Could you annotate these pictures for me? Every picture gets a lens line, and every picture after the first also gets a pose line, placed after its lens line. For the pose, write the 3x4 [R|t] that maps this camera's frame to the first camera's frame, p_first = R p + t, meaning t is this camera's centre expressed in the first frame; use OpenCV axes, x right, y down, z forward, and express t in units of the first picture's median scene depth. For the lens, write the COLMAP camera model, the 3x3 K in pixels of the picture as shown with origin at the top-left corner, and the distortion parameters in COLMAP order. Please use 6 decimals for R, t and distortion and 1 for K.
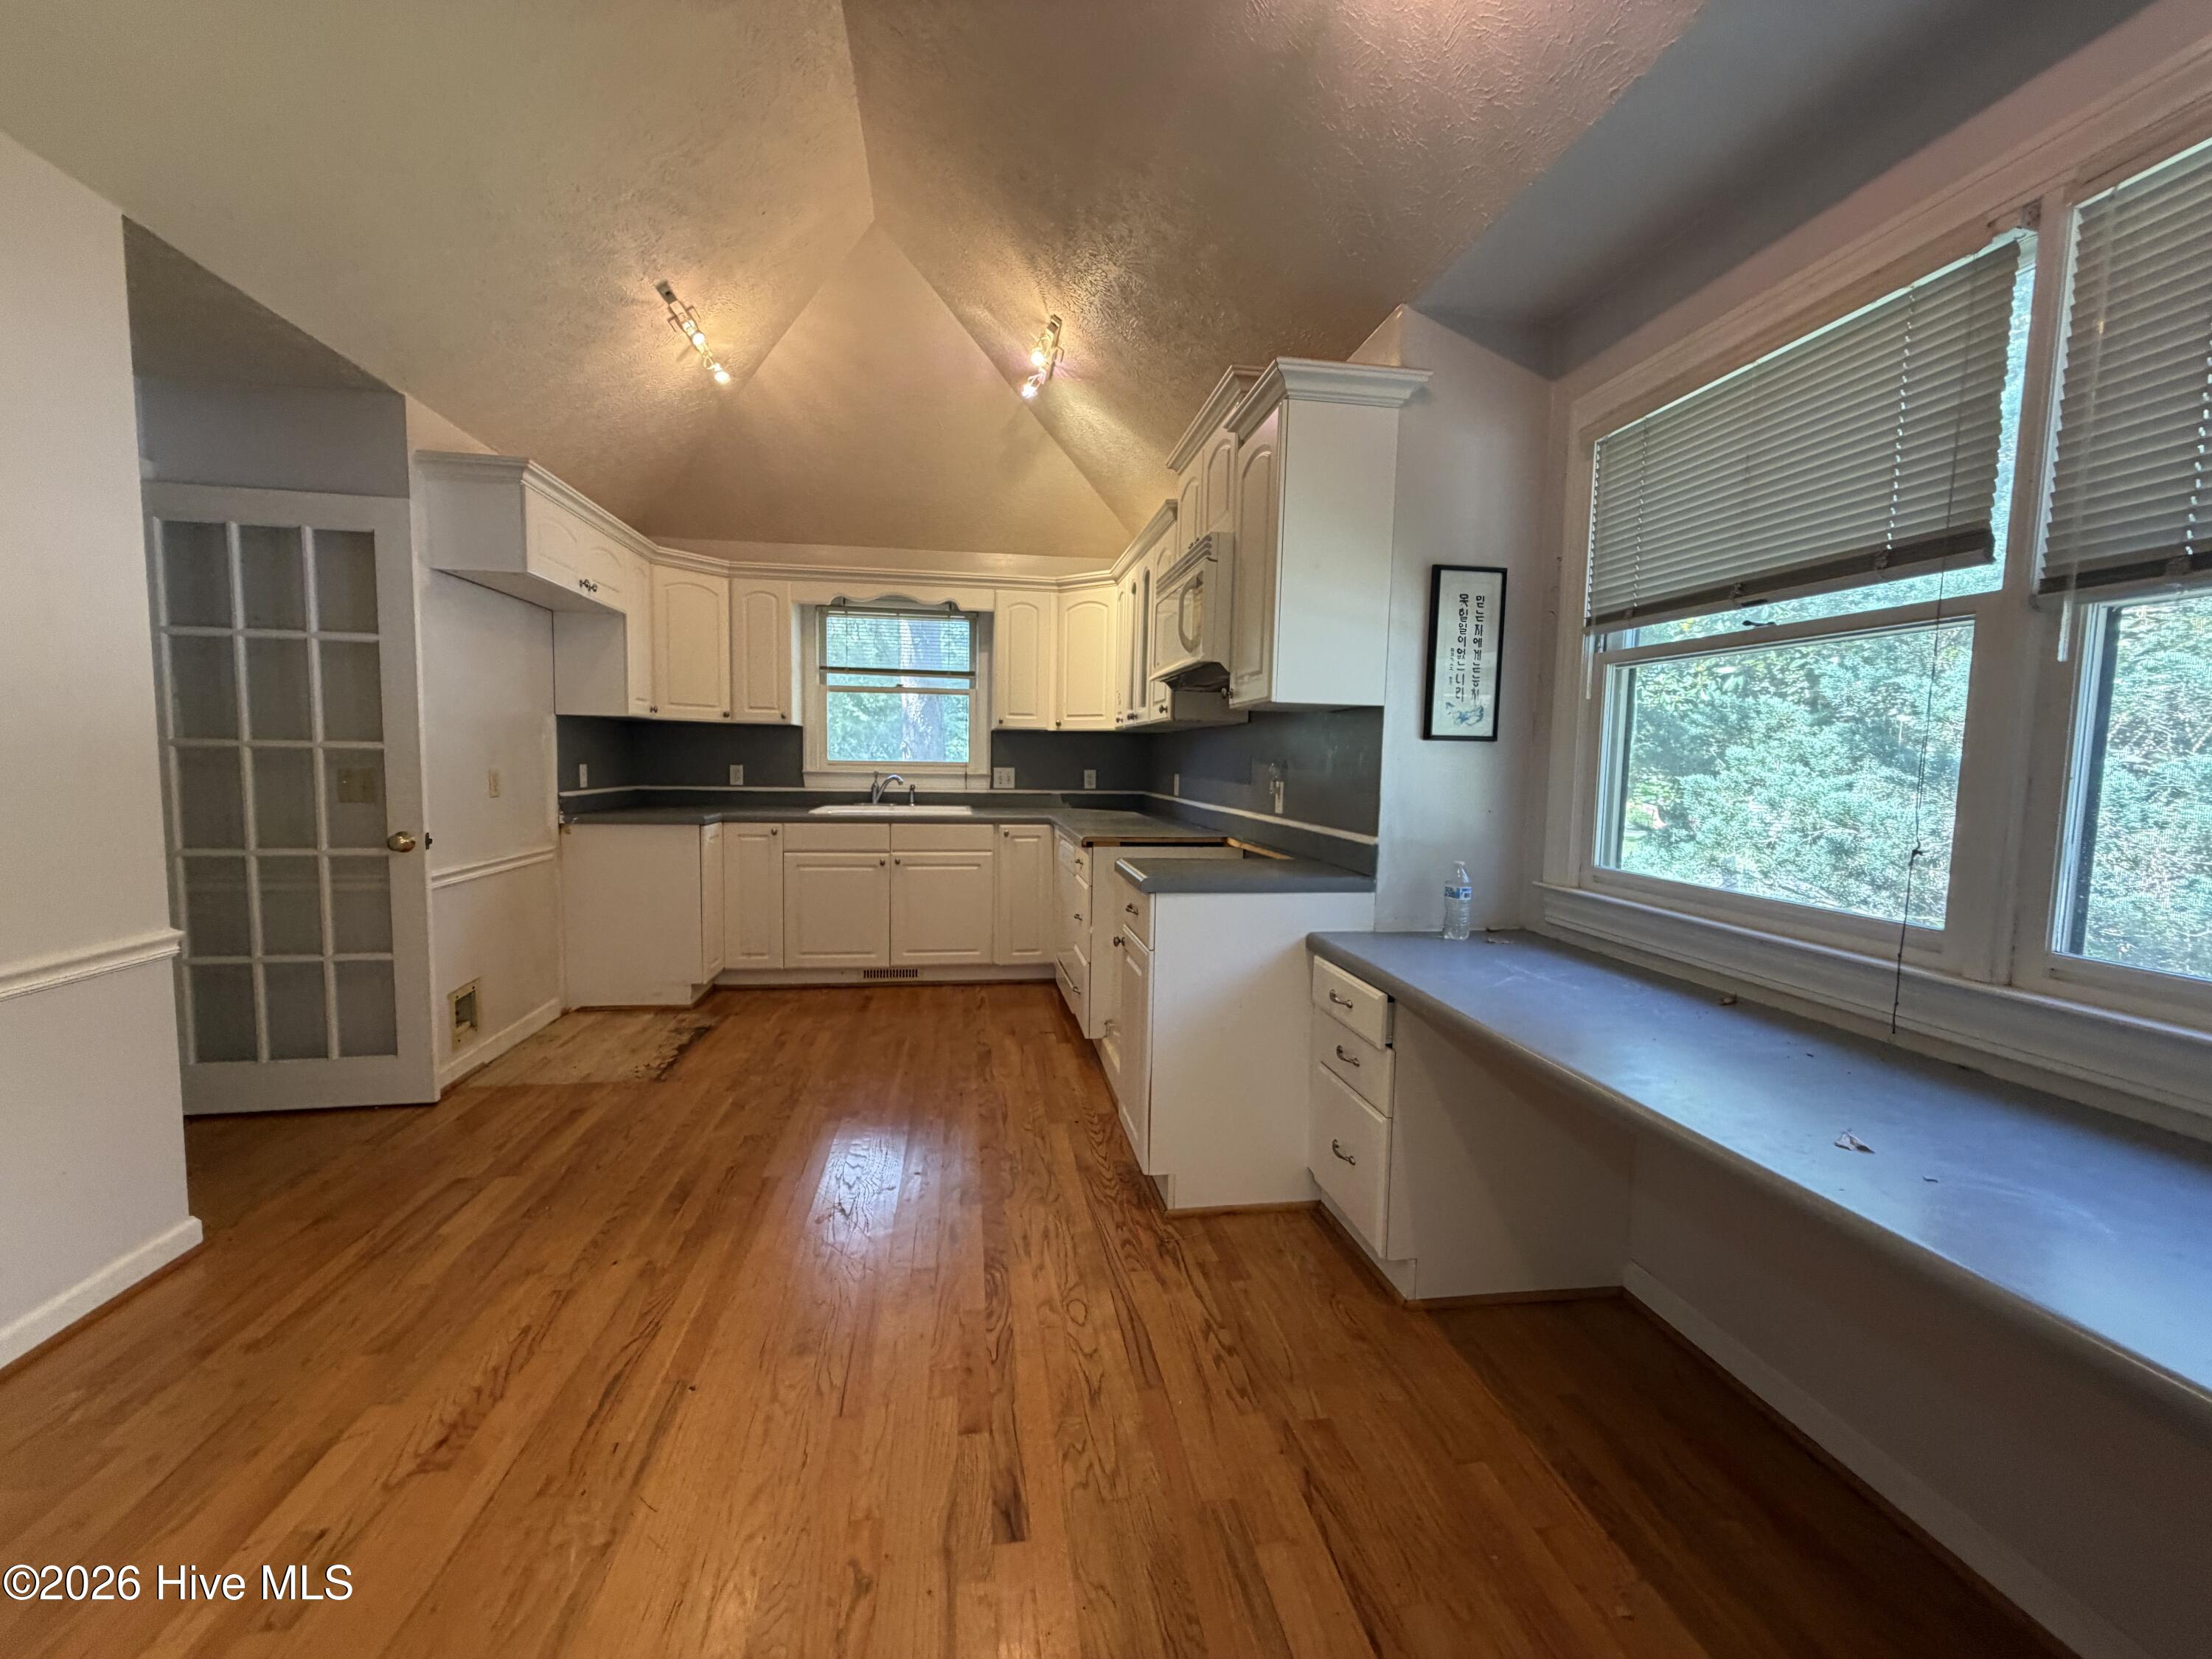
lens RADIAL K [[882.1, 0, 1098.9], [0, 882.1, 825.4], [0, 0, 1]] dist [0.000021, -0.000006]
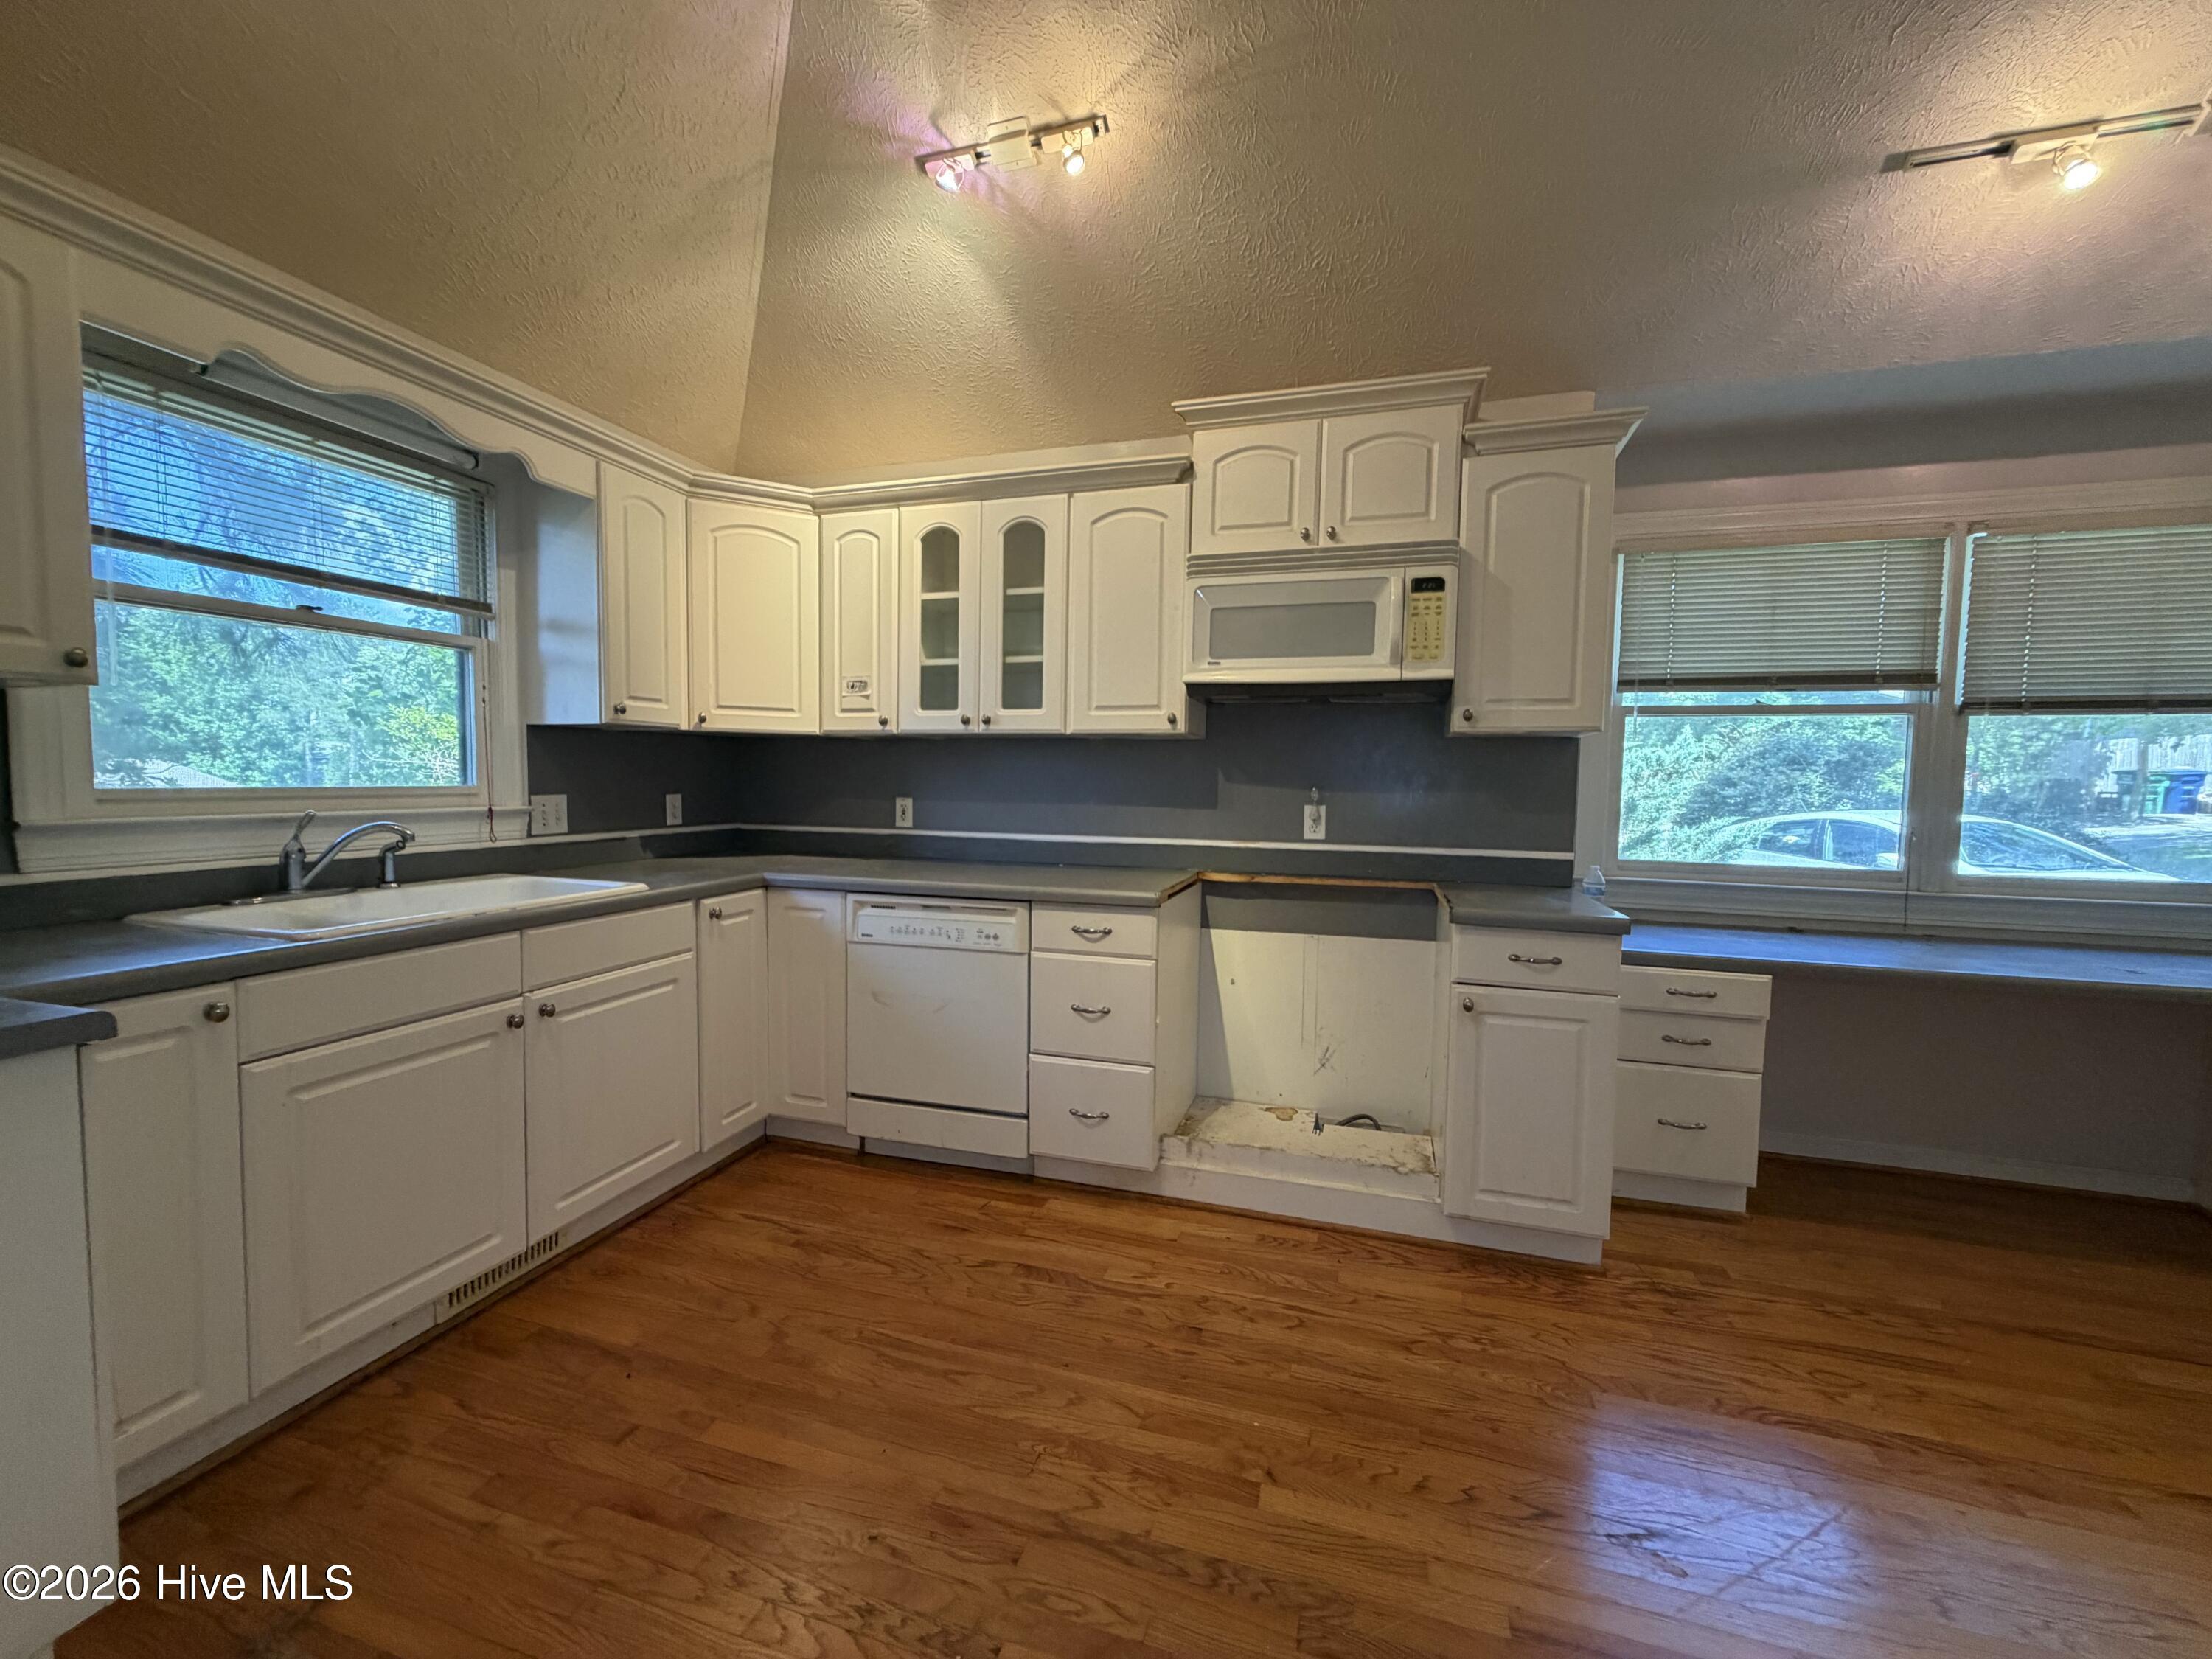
lens RADIAL K [[882.1, 0, 1098.9], [0, 882.1, 825.4], [0, 0, 1]] dist [0.000021, -0.000006]
pose [[0.440147, -0.061123, 0.895843, -0.497377], [0.061194, 0.997403, 0.037987, -0.053367], [-0.895838, 0.038100, 0.442745, 0.532268]]
